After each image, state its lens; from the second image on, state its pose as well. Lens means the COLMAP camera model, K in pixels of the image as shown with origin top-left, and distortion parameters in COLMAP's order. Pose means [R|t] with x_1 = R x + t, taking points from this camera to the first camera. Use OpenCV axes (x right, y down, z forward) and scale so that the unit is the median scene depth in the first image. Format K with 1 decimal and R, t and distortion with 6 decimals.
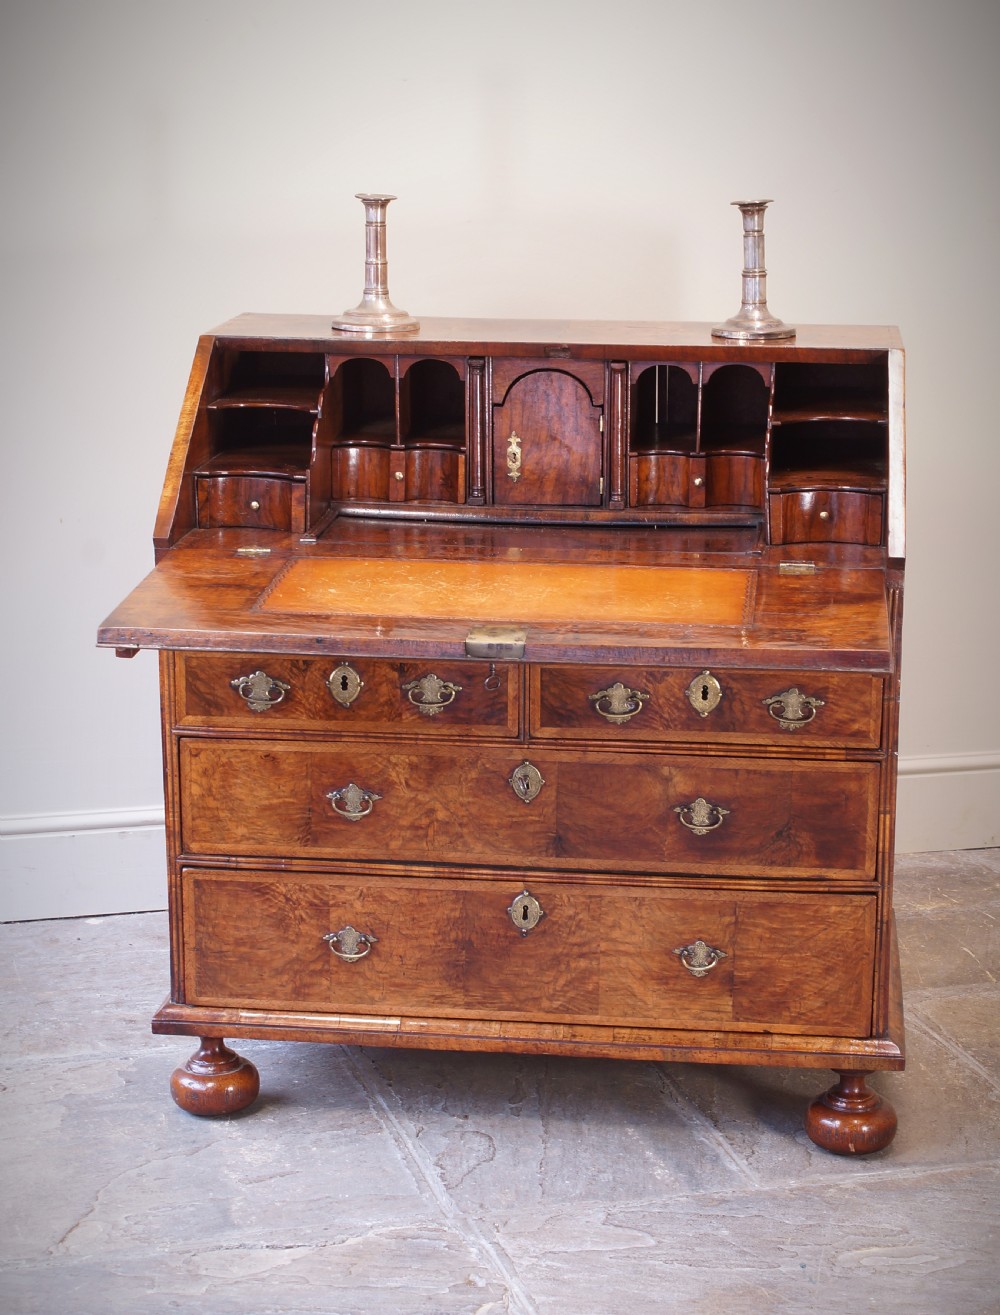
lens RADIAL K [[2594.6, 0, 494.0], [0, 2594.6, 705.0], [0, 0, 1]] dist [-0.054882, 0.000000]
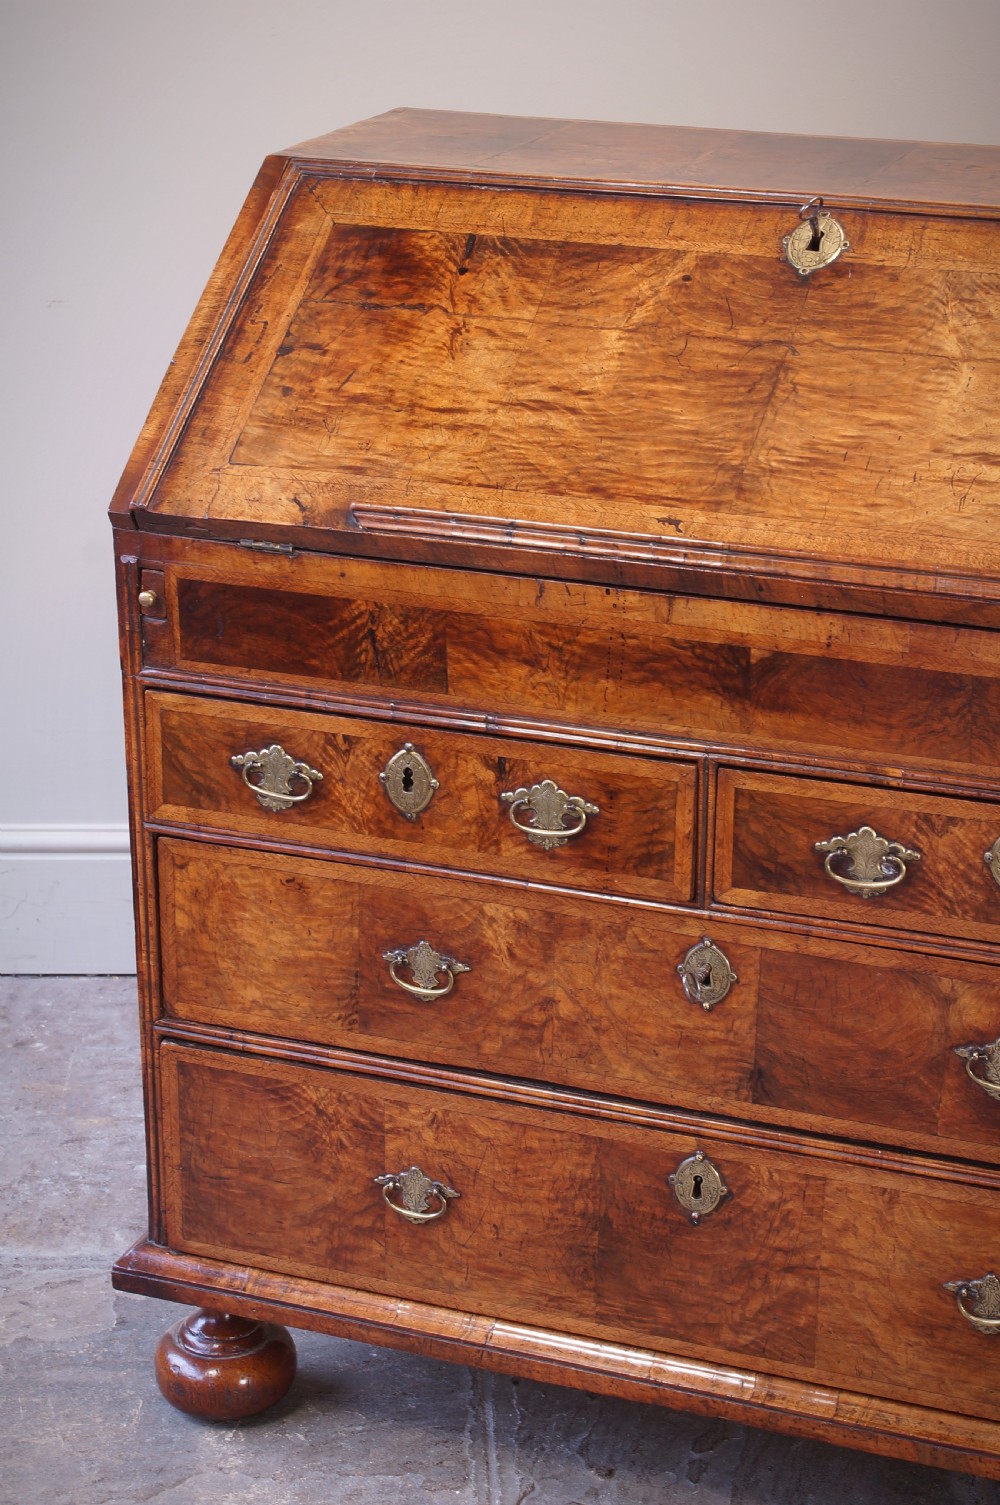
lens RADIAL K [[2885.3, 0, 498.3], [0, 2885.3, 716.3], [0, 0, 1]] dist [0.005365, 0.000000]
pose [[0.971182, 0.082145, -0.223736, 0.104883], [-0.060649, 0.993004, 0.101319, -0.088245], [0.230493, -0.084830, 0.969369, 0.365794]]
